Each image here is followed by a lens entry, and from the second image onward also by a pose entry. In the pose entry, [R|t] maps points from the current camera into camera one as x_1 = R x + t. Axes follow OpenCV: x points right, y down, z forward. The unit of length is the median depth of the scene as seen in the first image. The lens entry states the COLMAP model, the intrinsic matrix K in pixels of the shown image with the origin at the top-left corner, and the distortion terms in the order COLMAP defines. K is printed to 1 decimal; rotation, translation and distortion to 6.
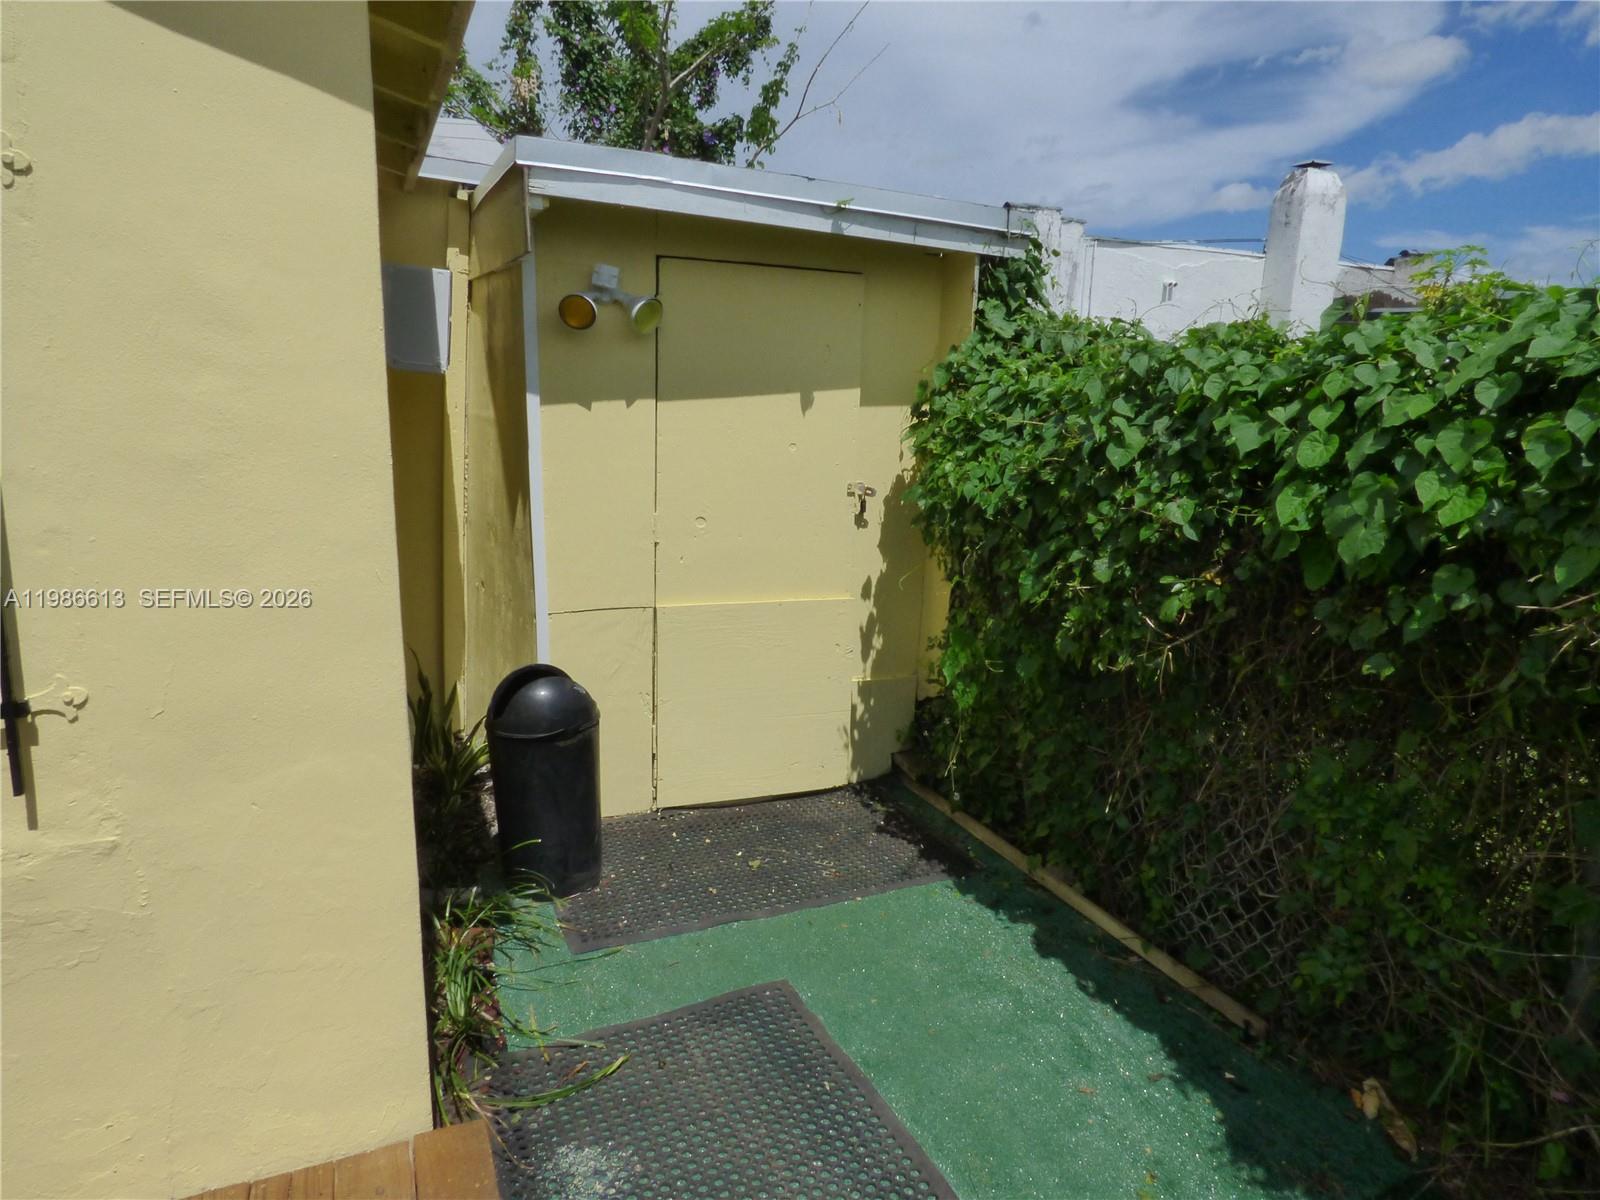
lens RADIAL K [[960.7, 0, 807.4], [0, 960.7, 600.1], [0, 0, 1]] dist [-0.006858, -0.004391]
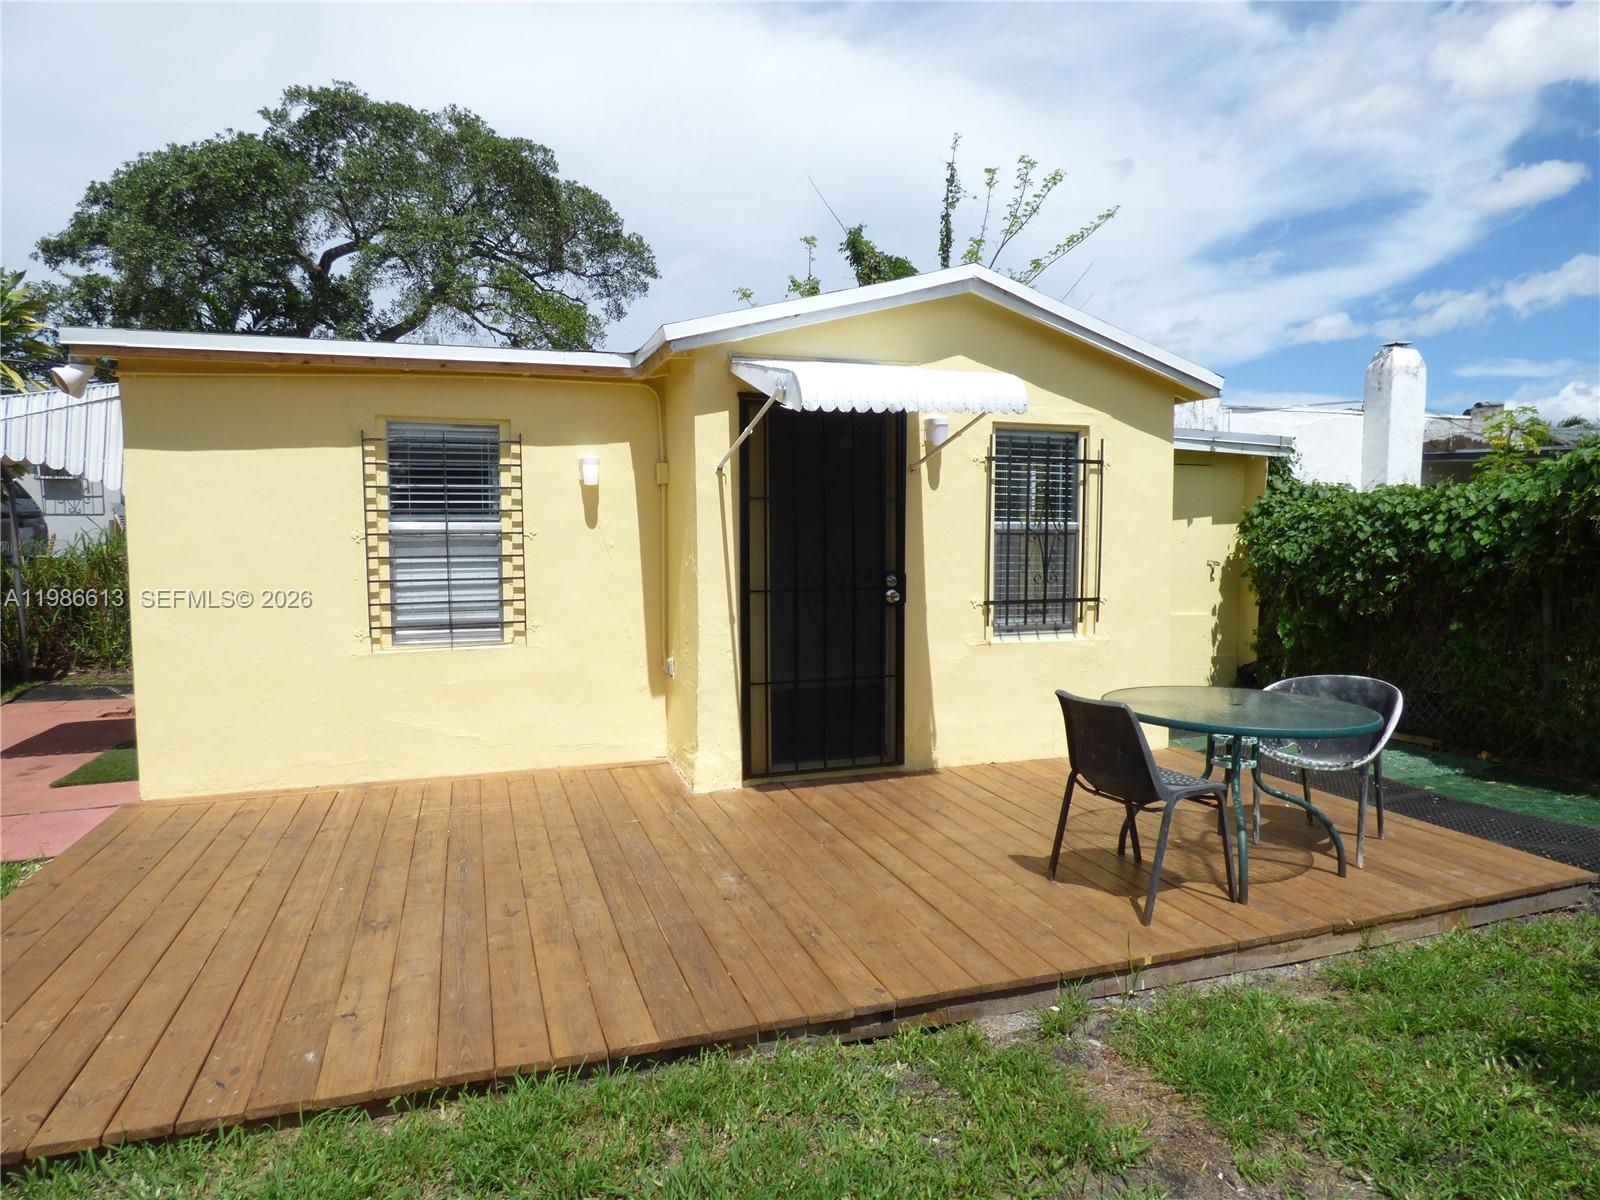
lens RADIAL K [[960.7, 0, 798.1], [0, 960.7, 603.3], [0, 0, 1]] dist [-0.006858, -0.004391]
pose [[0.996006, -0.022084, -0.086507, -1.033693], [0.009612, 0.989817, -0.142019, 0.408567], [0.088762, 0.140621, 0.986077, -1.784978]]
